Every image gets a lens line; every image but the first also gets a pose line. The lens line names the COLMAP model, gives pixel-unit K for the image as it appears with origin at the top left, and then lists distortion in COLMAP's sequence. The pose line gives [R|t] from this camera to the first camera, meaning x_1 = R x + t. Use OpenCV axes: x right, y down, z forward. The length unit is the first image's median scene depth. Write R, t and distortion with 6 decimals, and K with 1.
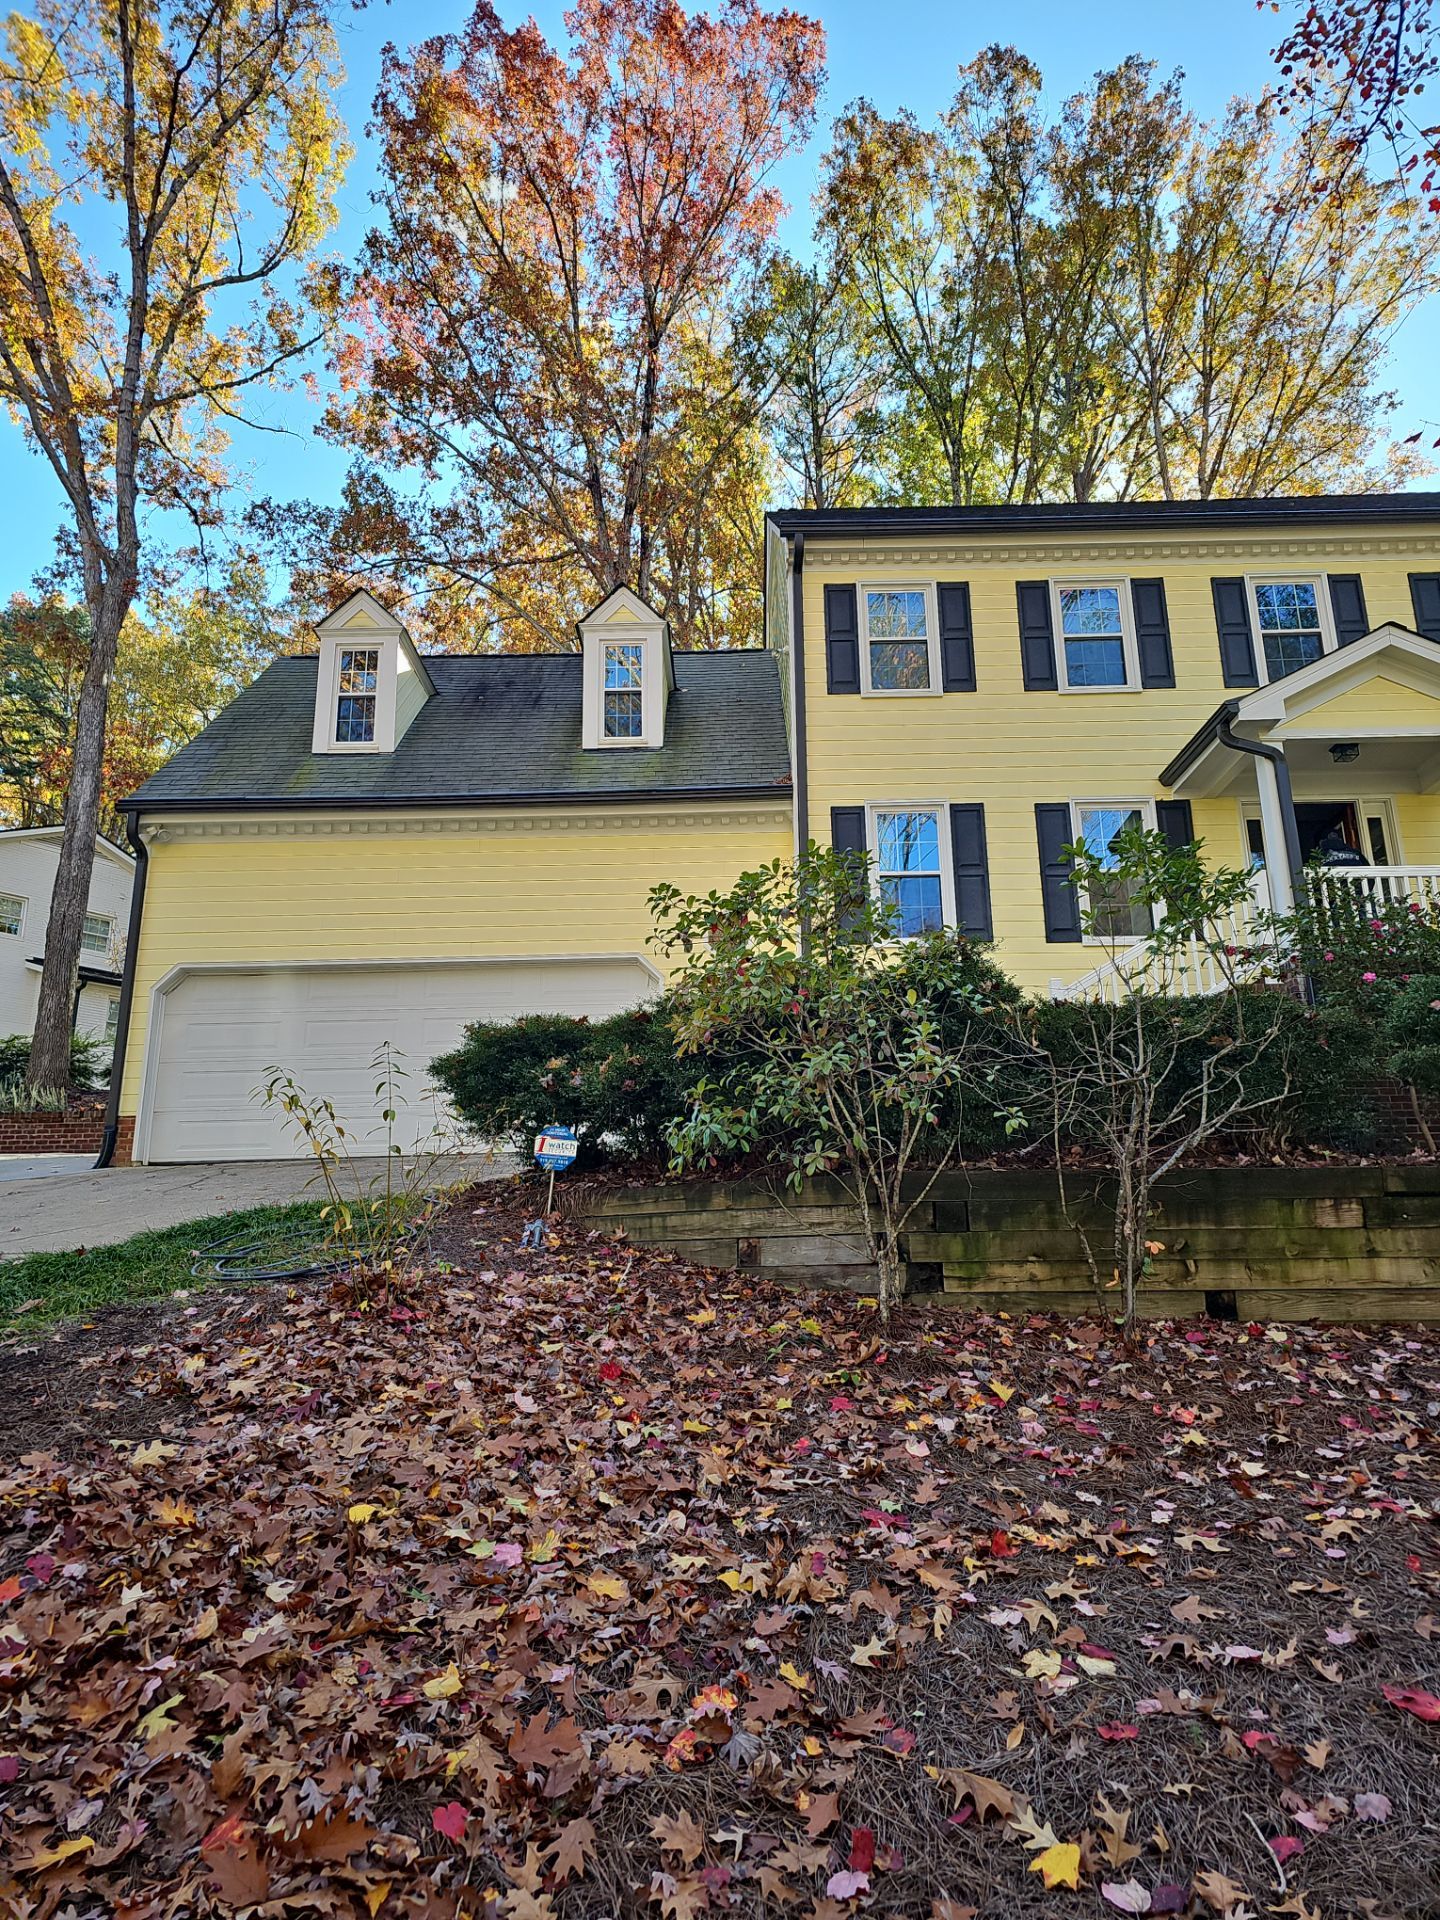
lens RADIAL K [[1169.5, 0, 720.0], [0, 1169.5, 960.0], [0, 0, 1]] dist [0.021411, -0.000928]
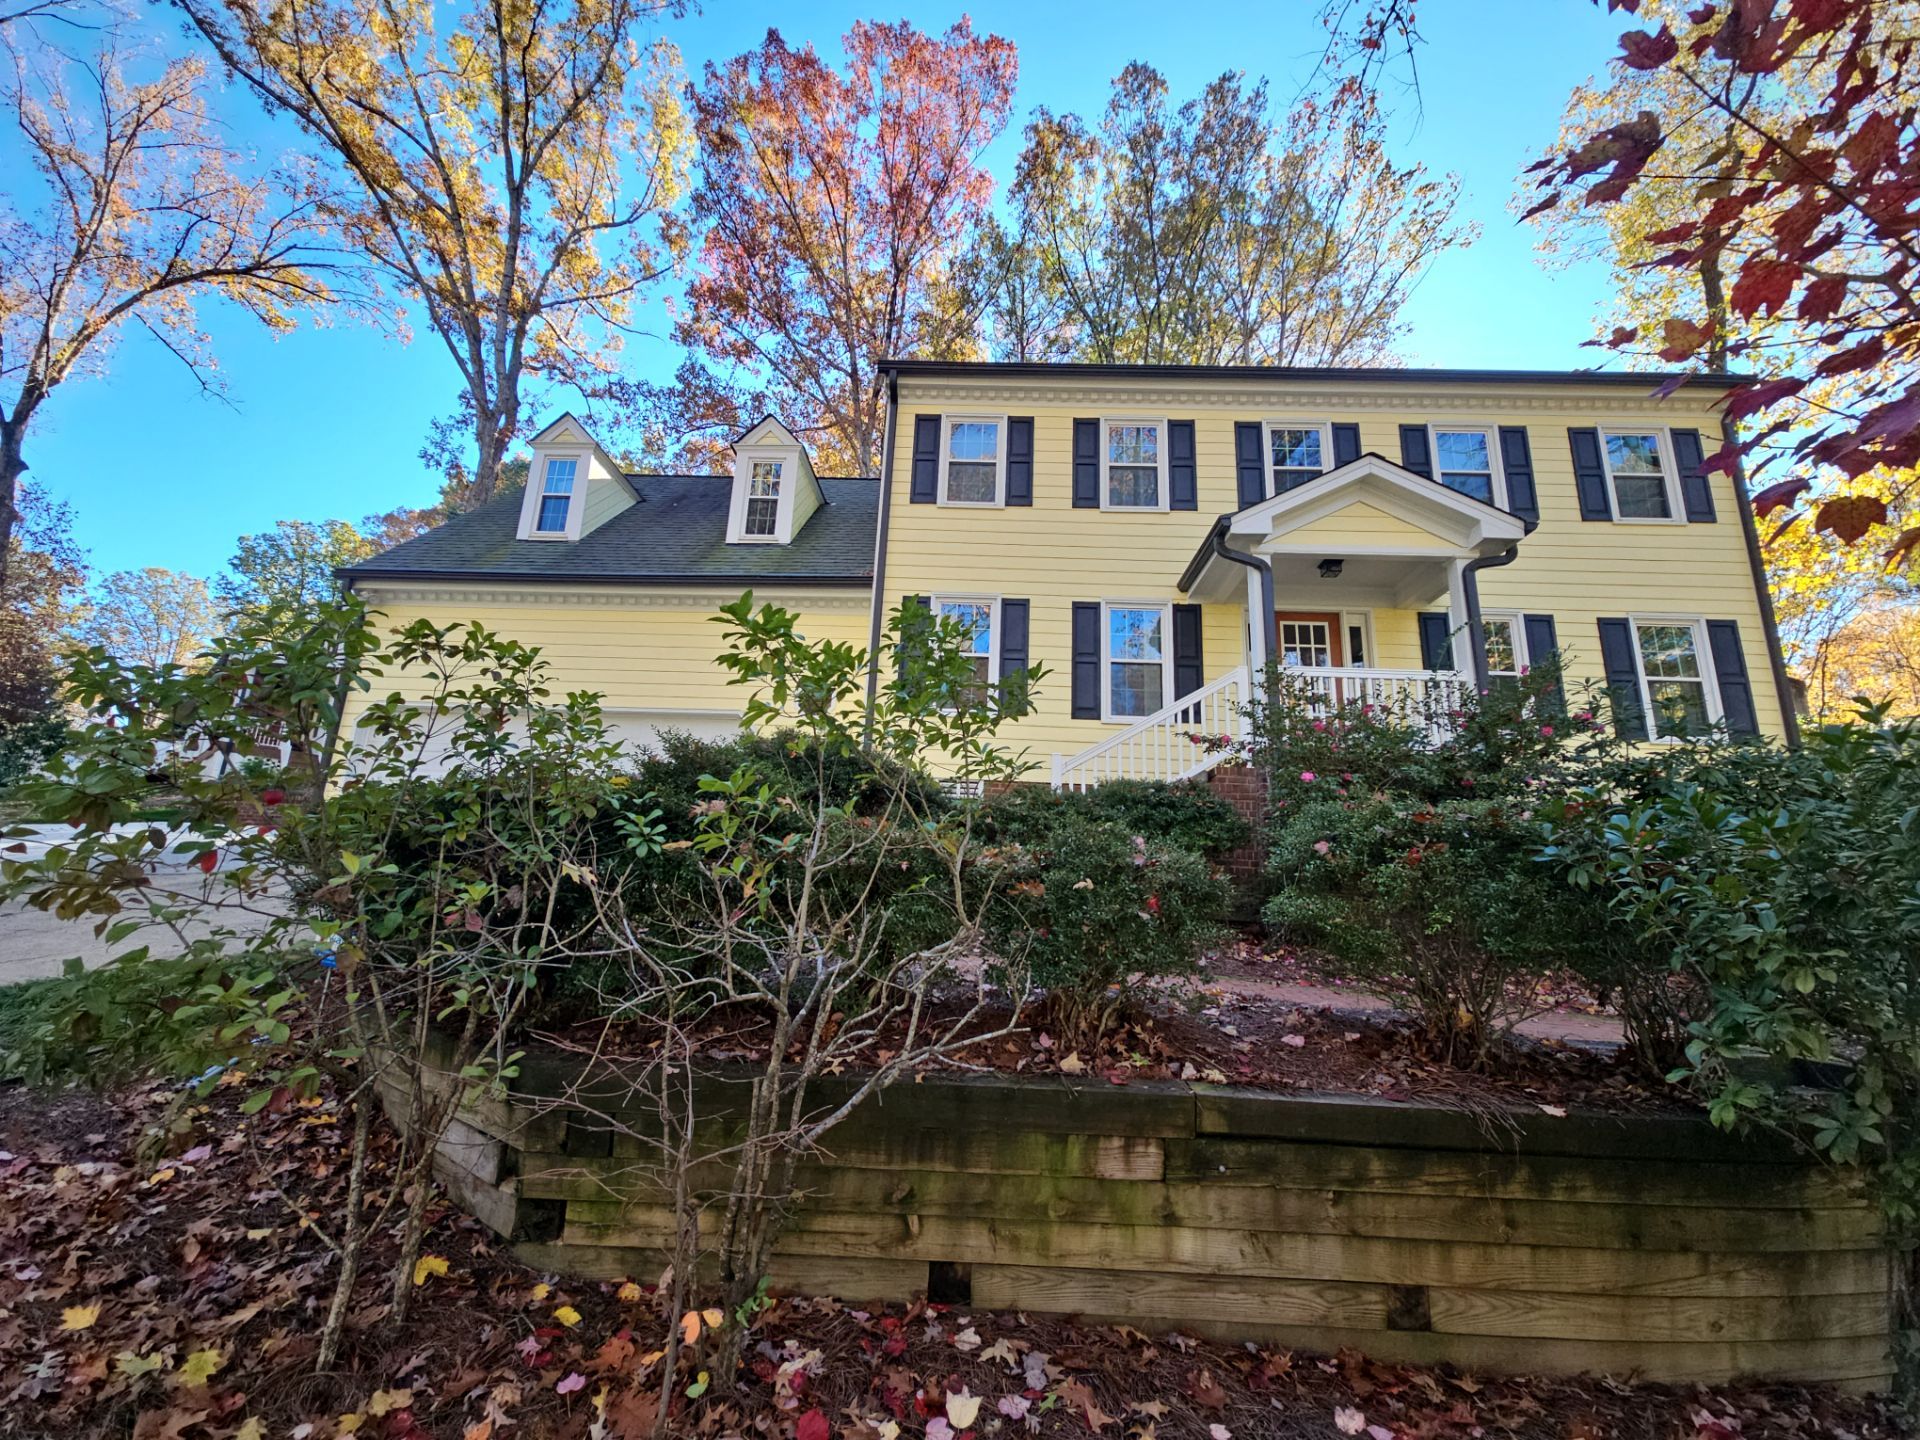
lens RADIAL K [[756.5, 0, 960.0], [0, 756.5, 720.0], [0, 0, 1]] dist [0.000458, 0.000053]
pose [[0.998718, 0.047074, -0.018612, 0.159159], [-0.046844, 0.998823, 0.012612, -0.016460], [0.019184, -0.011724, 0.999747, 0.209620]]
